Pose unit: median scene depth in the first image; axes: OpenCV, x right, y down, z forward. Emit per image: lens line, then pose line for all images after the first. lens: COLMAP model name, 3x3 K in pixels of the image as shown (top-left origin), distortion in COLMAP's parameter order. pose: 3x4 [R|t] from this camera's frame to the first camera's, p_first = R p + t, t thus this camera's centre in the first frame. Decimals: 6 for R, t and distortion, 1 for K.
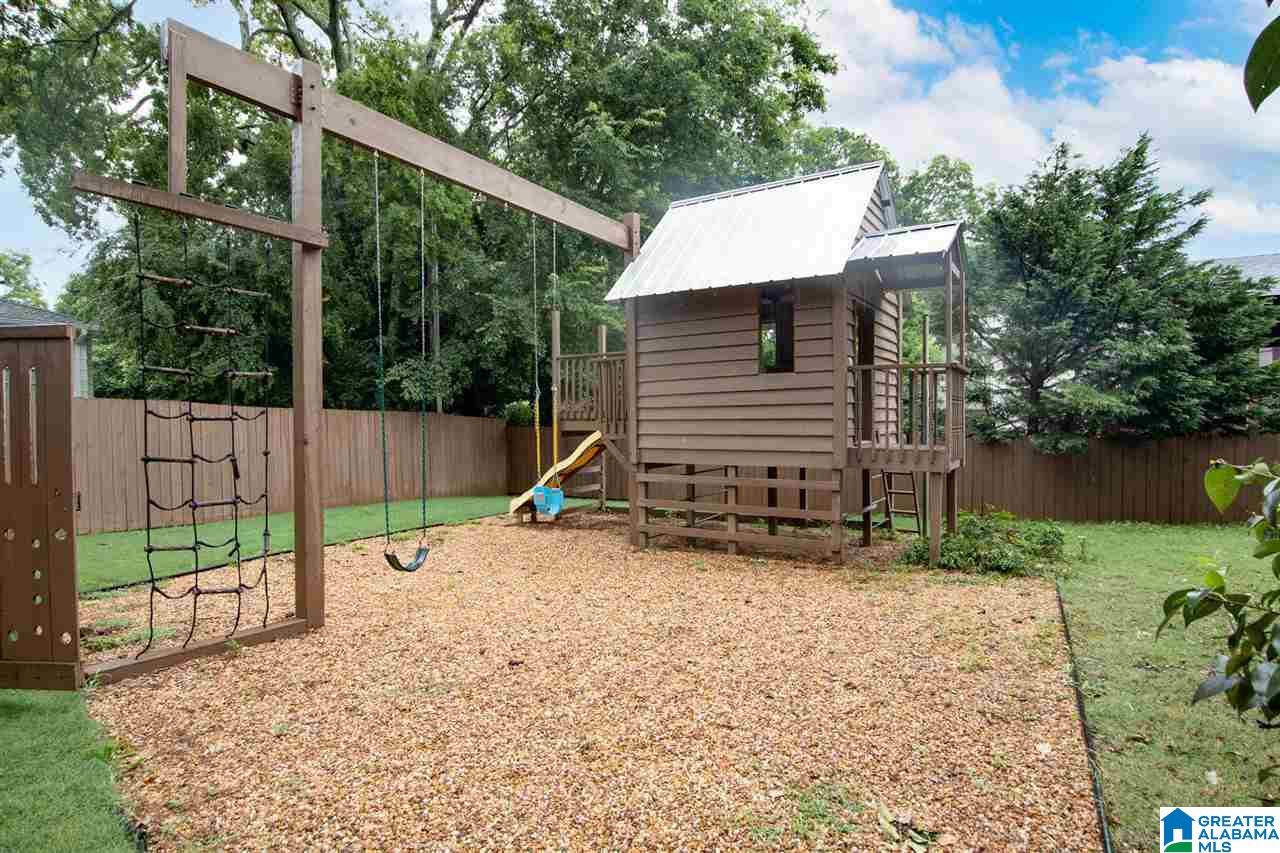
lens RADIAL K [[657.7, 0, 671.2], [0, 657.7, 428.8], [0, 0, 1]] dist [-0.006055, -0.003134]
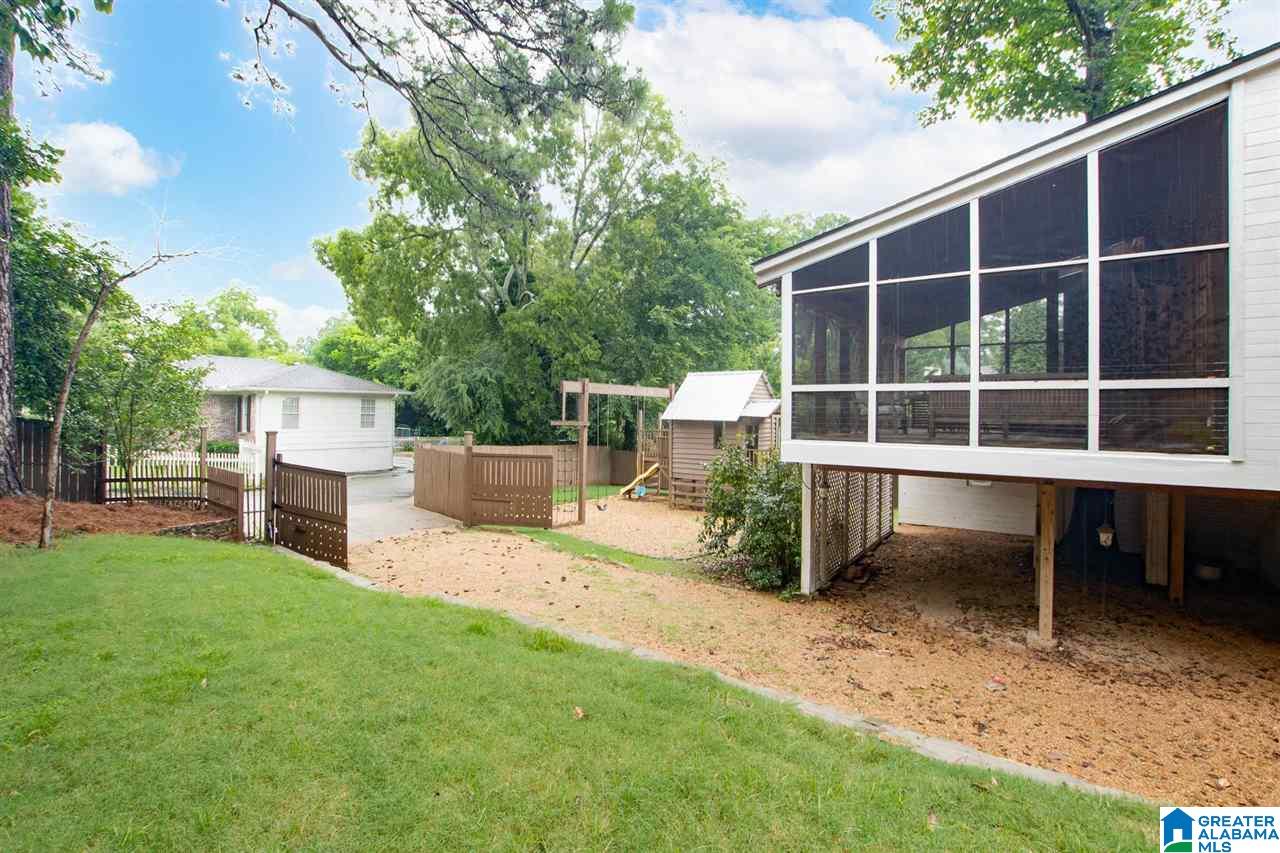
lens RADIAL K [[593.8, 0, 640.5], [0, 593.8, 422.9], [0, 0, 1]] dist [-0.019946, 0.000618]
pose [[0.990656, 0.018741, -0.135088, 0.135895], [-0.018274, 0.999822, 0.004695, -0.168894], [0.135152, -0.002182, 0.990823, -1.338726]]
